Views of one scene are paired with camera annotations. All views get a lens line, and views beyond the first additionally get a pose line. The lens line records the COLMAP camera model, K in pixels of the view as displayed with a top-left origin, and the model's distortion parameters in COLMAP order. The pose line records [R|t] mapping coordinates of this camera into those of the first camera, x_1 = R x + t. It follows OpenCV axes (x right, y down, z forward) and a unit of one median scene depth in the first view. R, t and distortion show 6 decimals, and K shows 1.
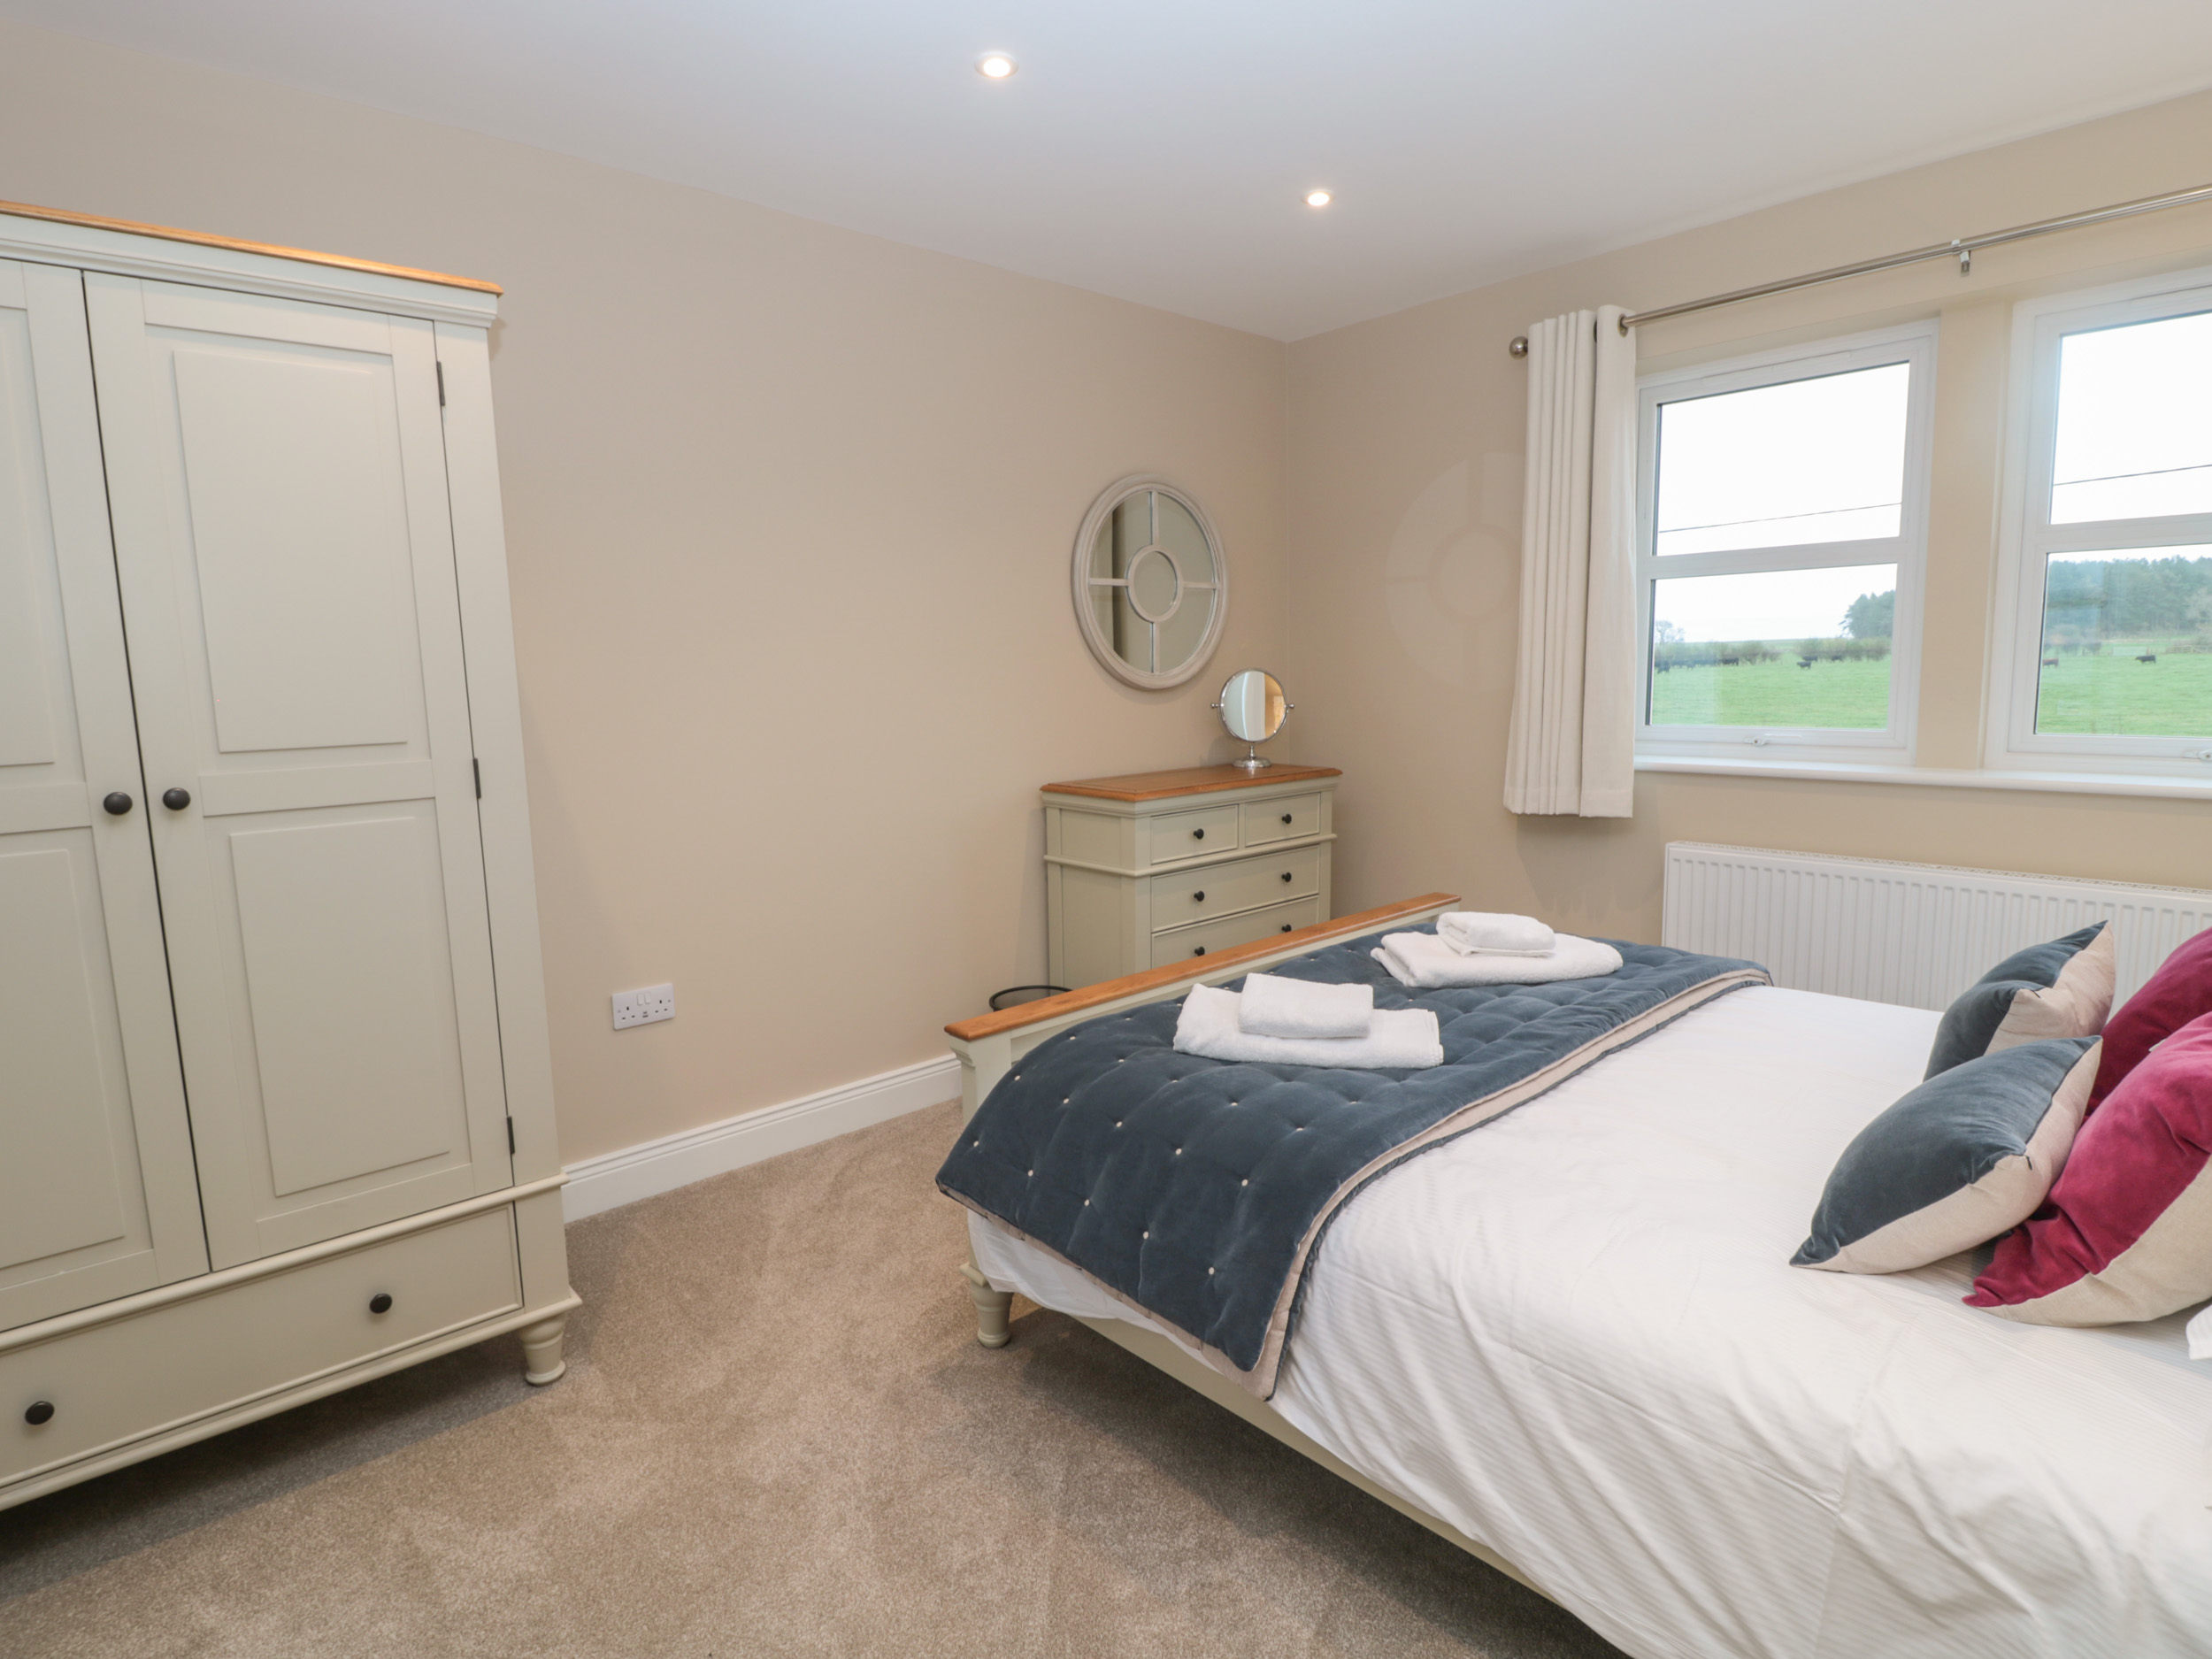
lens RADIAL K [[1216.2, 0, 1106.0], [0, 1216.2, 829.5], [0, 0, 1]] dist [-0.001815, -0.000361]
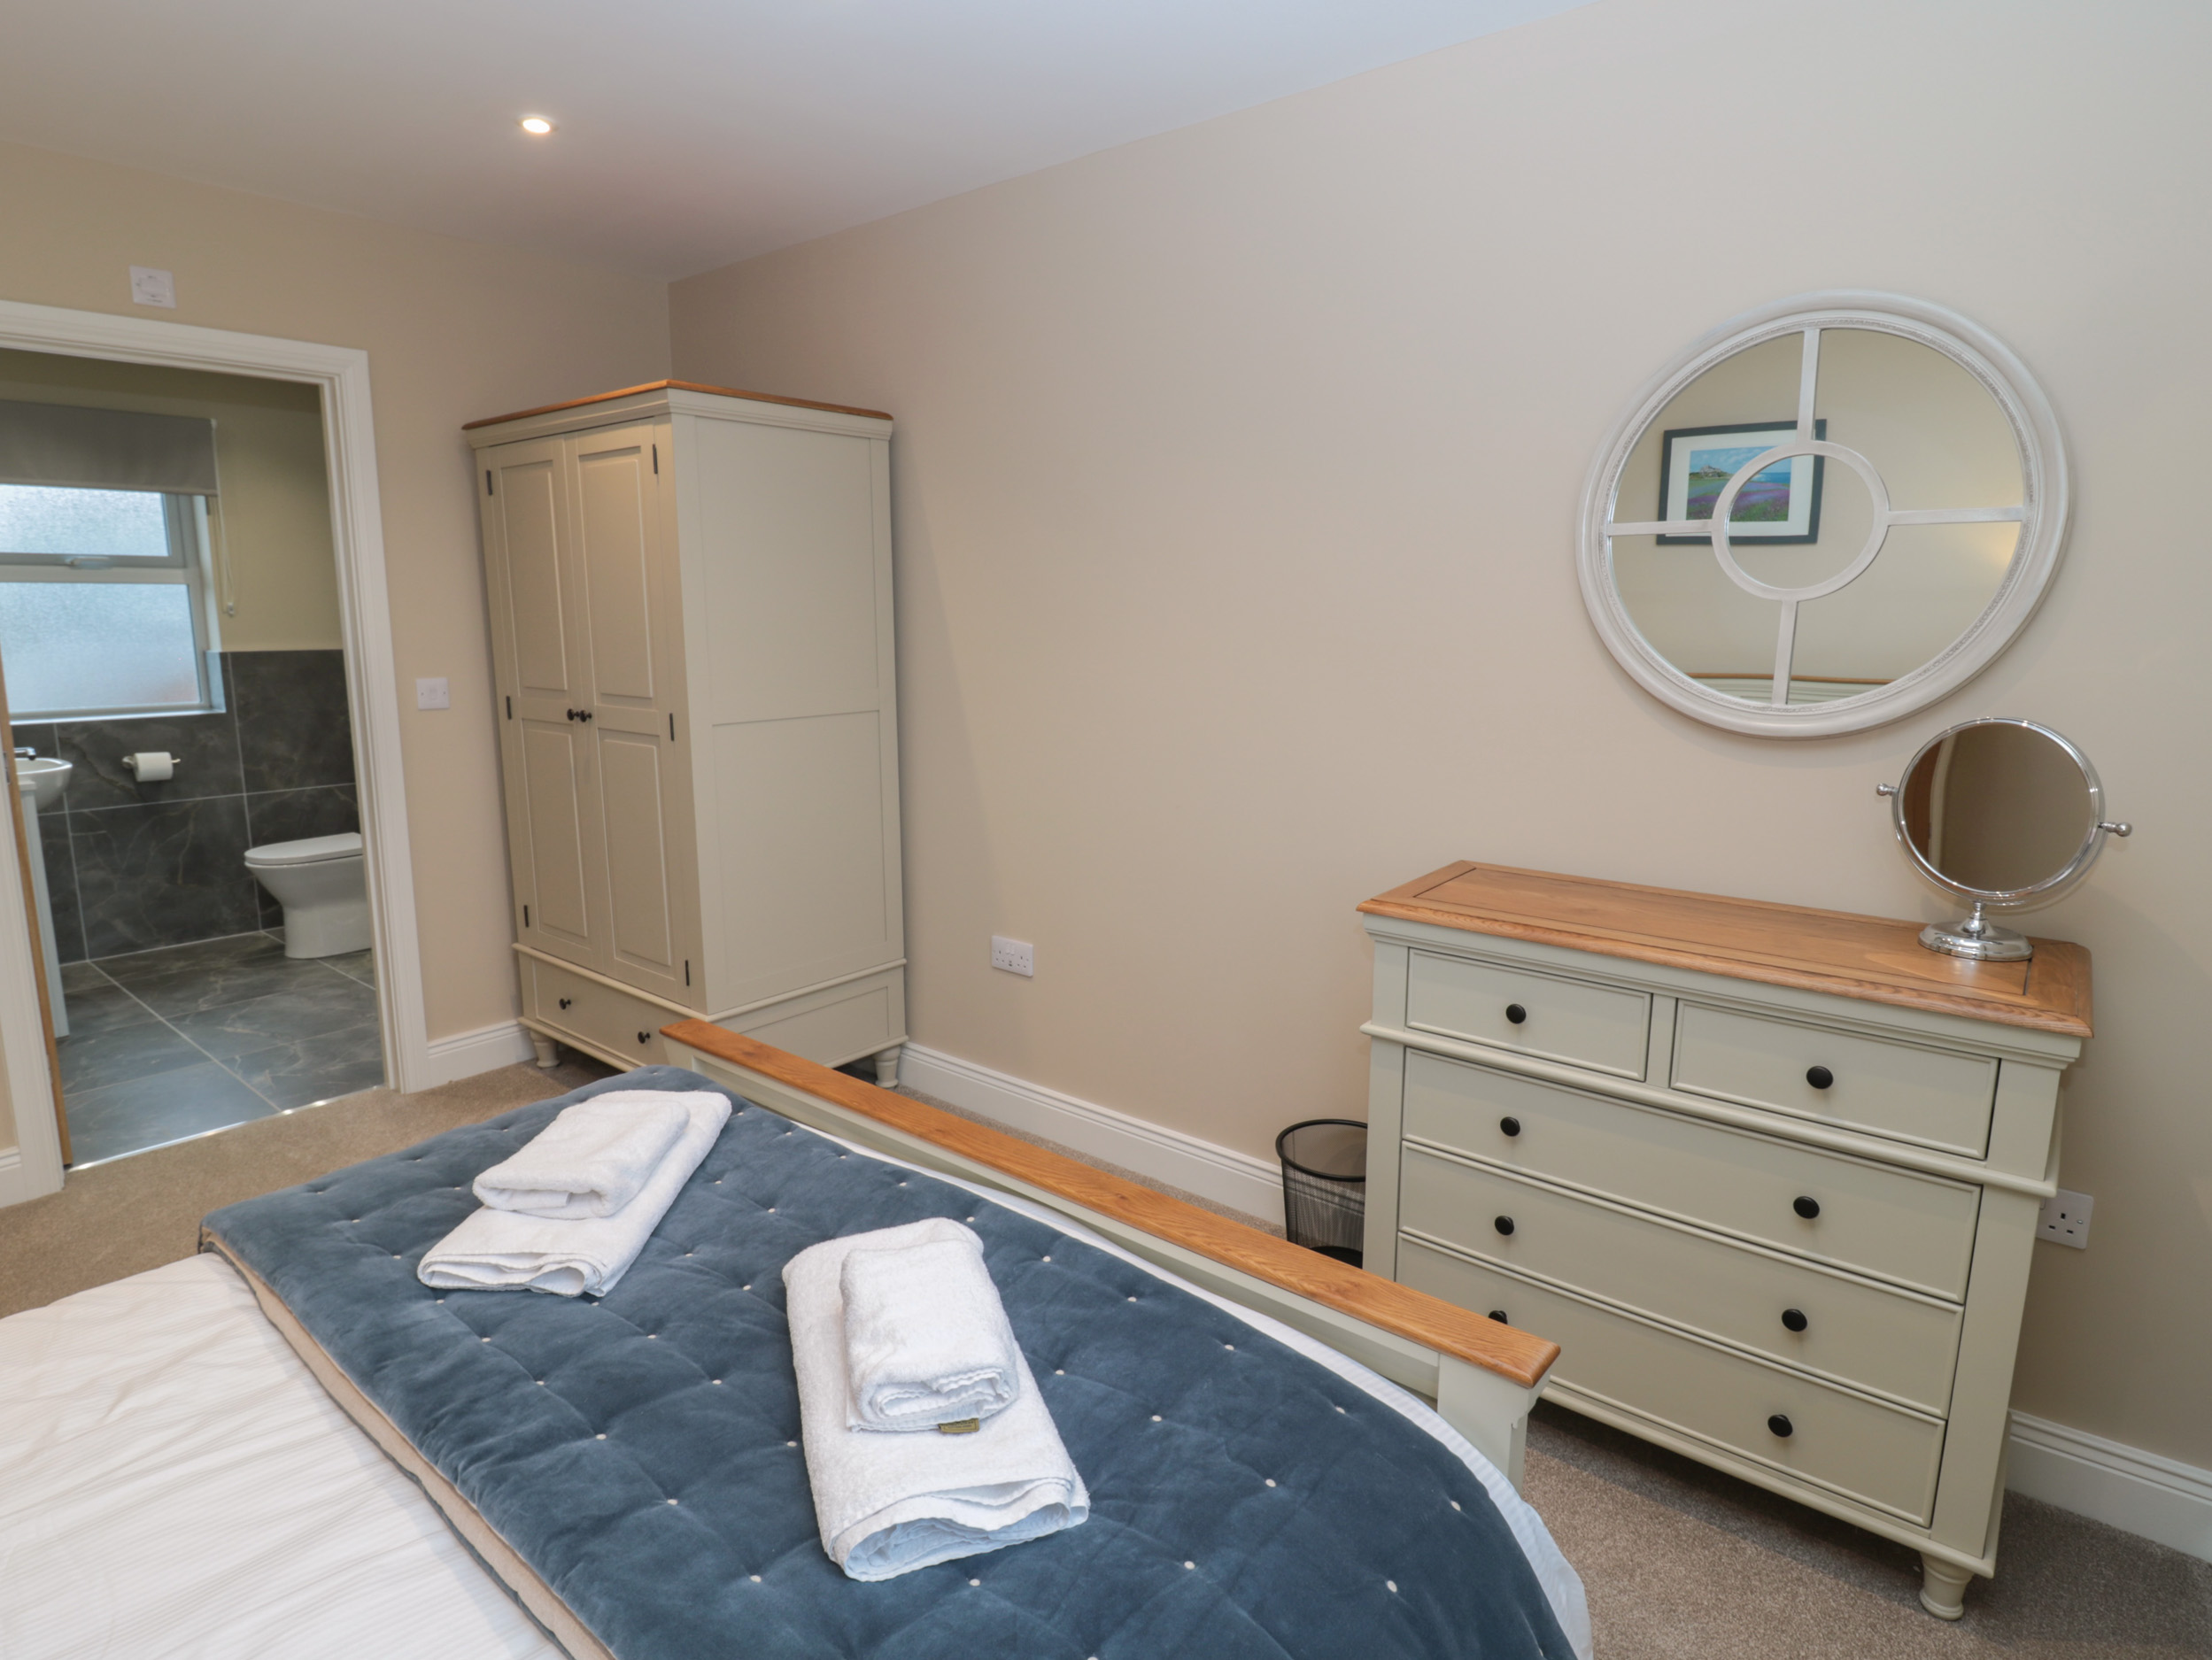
lens RADIAL K [[1216.1, 0, 1106.0], [0, 1216.1, 830.0], [0, 0, 1]] dist [-0.001815, -0.000361]
pose [[0.116723, 0.199399, -0.972942, 0.551912], [-0.139718, 0.973192, 0.182689, -0.145771], [0.983288, 0.114614, 0.141454, 0.732605]]
